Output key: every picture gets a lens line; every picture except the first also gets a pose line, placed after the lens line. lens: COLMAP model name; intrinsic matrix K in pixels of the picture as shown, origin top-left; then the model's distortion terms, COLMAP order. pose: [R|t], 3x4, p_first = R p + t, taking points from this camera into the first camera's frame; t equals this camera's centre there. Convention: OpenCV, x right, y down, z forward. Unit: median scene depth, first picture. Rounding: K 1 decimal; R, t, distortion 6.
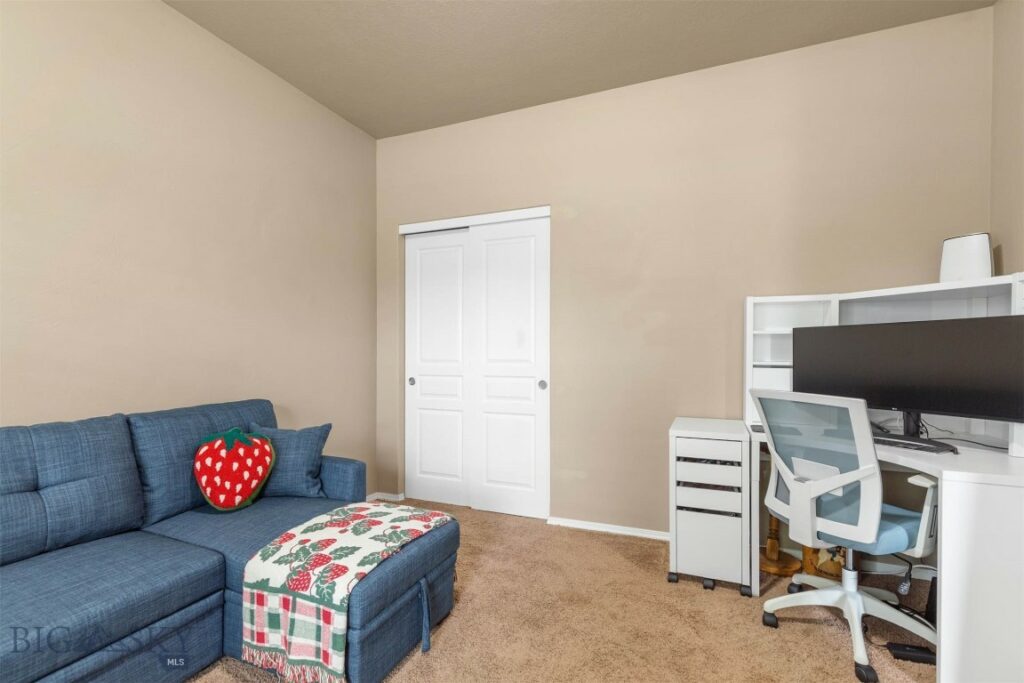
lens RADIAL K [[463.1, 0, 491.7], [0, 463.1, 356.6], [0, 0, 1]] dist [0.010342, -0.001078]
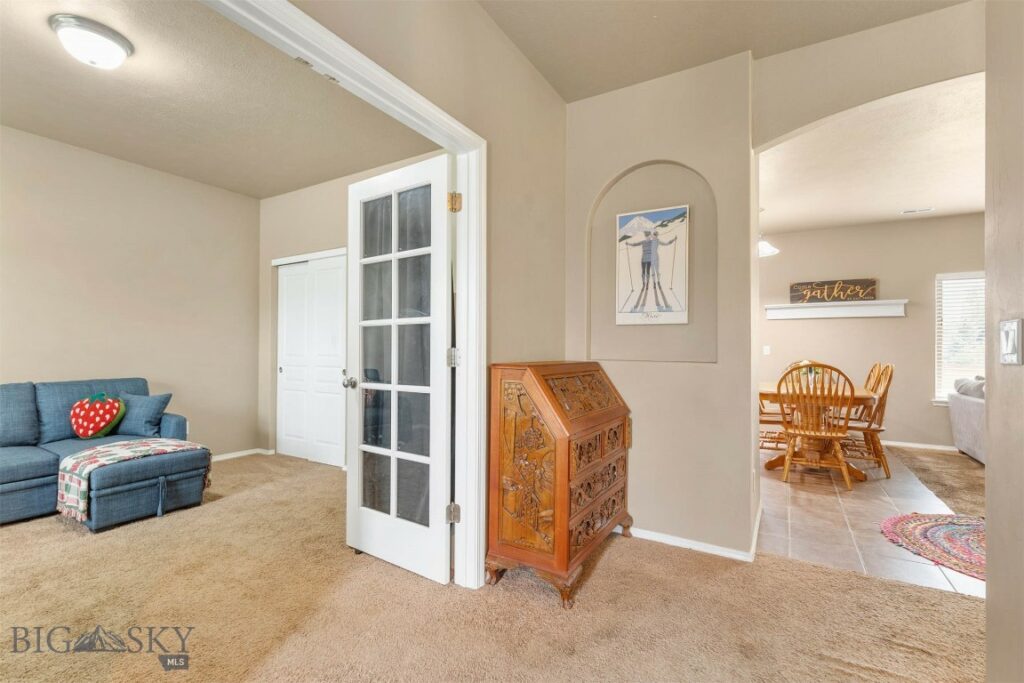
lens RADIAL K [[463.1, 0, 512.7], [0, 463.1, 345.5], [0, 0, 1]] dist [0.010342, -0.001078]
pose [[0.989153, 0.001608, -0.146882, 1.265072], [-0.004598, 0.999789, -0.020017, 0.008016], [0.146818, 0.020475, 0.988952, -0.502797]]
